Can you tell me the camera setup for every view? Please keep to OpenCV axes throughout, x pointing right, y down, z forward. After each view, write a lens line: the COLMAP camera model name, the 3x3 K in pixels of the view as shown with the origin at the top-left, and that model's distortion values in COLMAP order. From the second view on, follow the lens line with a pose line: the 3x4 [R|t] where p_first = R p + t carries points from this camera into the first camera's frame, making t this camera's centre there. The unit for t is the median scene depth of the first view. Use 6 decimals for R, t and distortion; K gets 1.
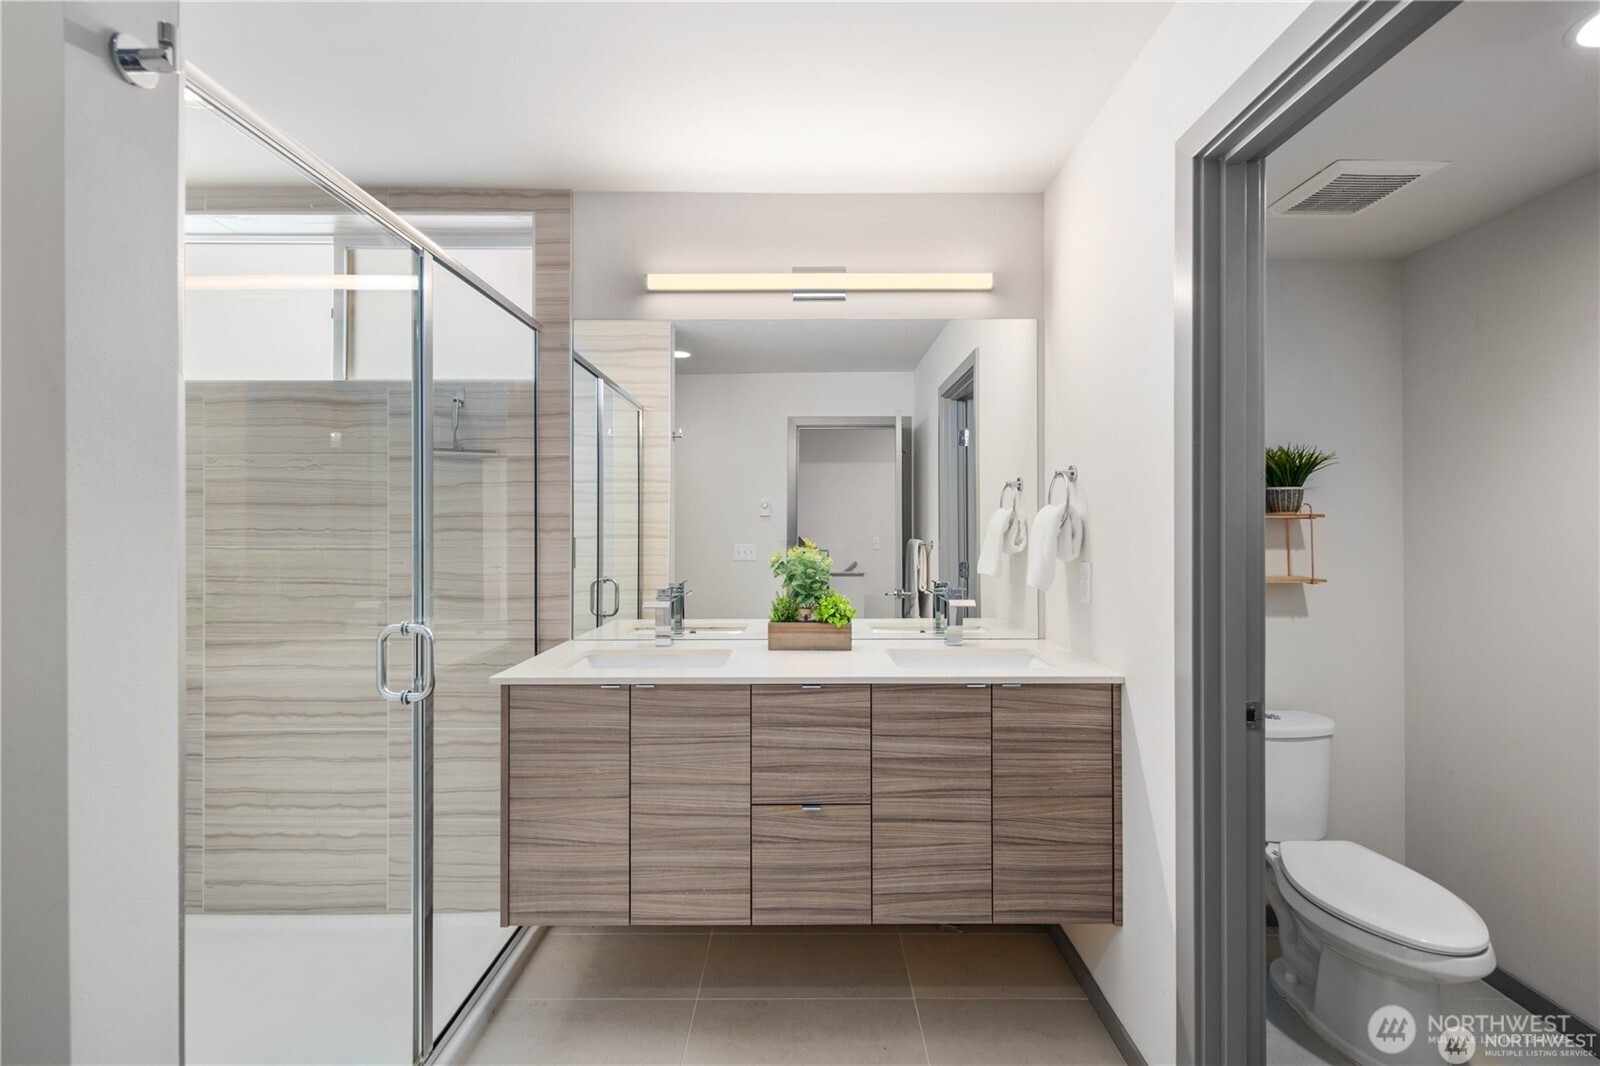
lens RADIAL K [[700.4, 0, 800.0], [0, 700.4, 533.0], [0, 0, 1]] dist [0.001112, 0.000196]
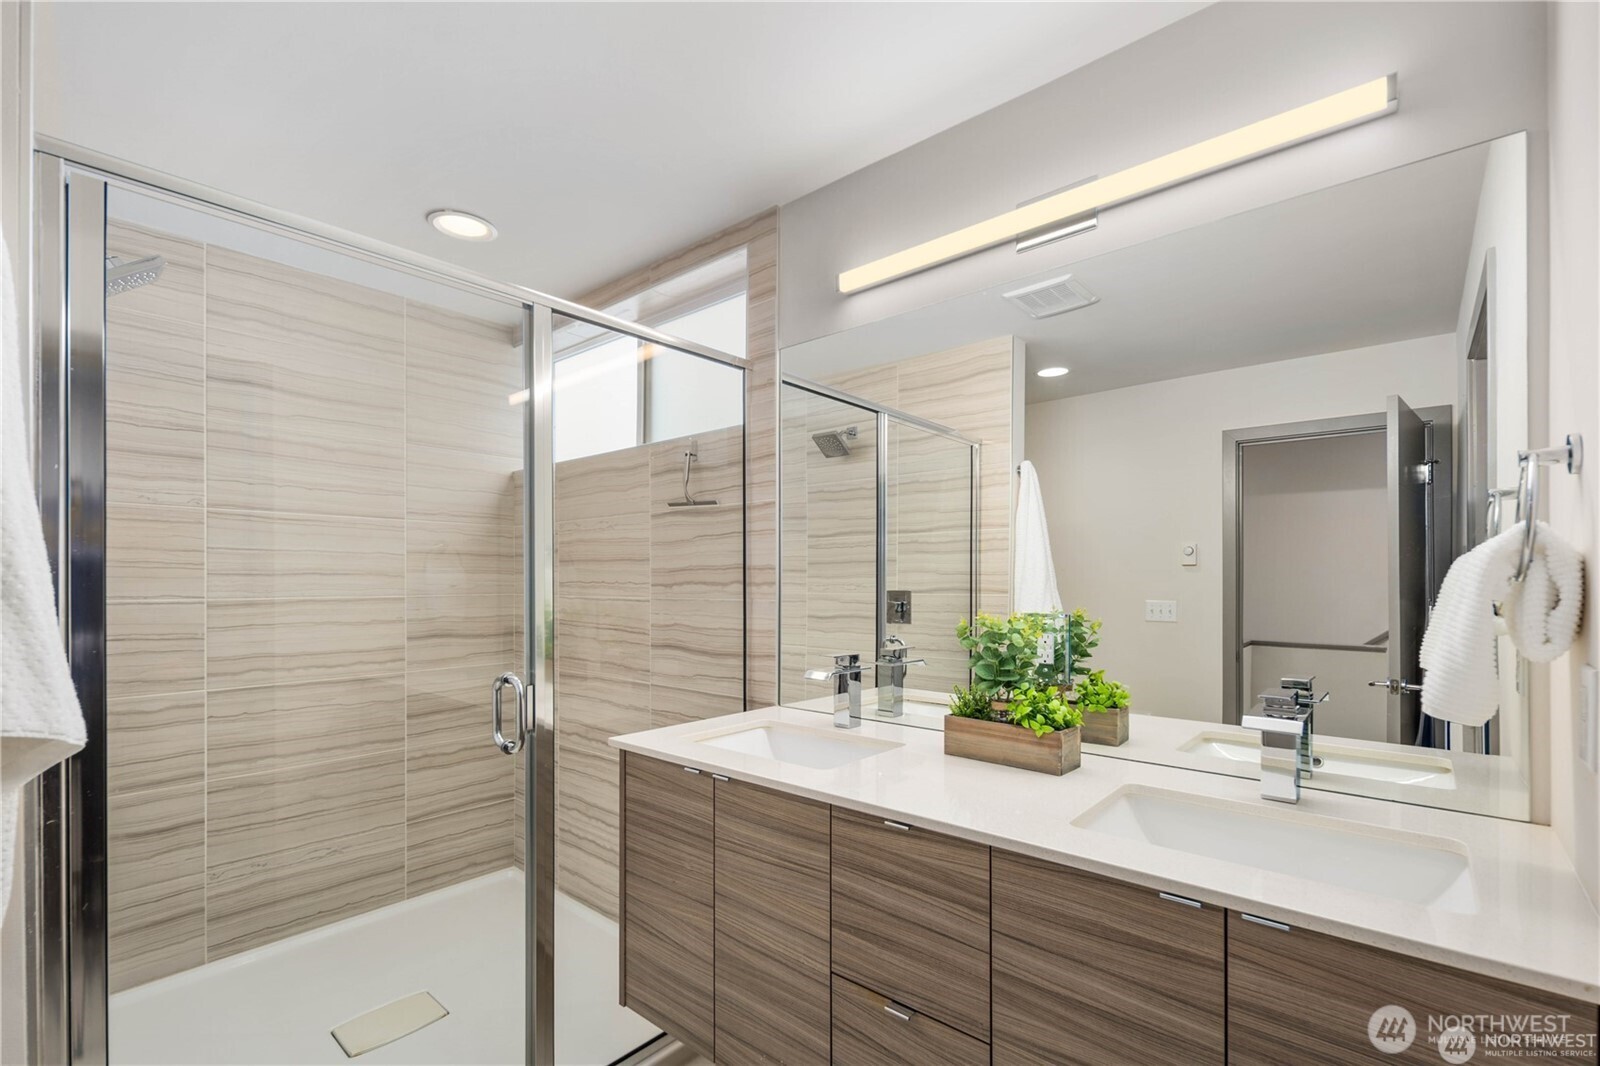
lens RADIAL K [[697.5, 0, 798.4], [0, 697.5, 584.5], [0, 0, 1]] dist [0.000907, 0.000168]
pose [[0.753546, 0.003477, -0.657386, 0.308315], [-0.004444, 0.999990, 0.000196, -0.003505], [0.657380, 0.002774, 0.753554, 0.372598]]
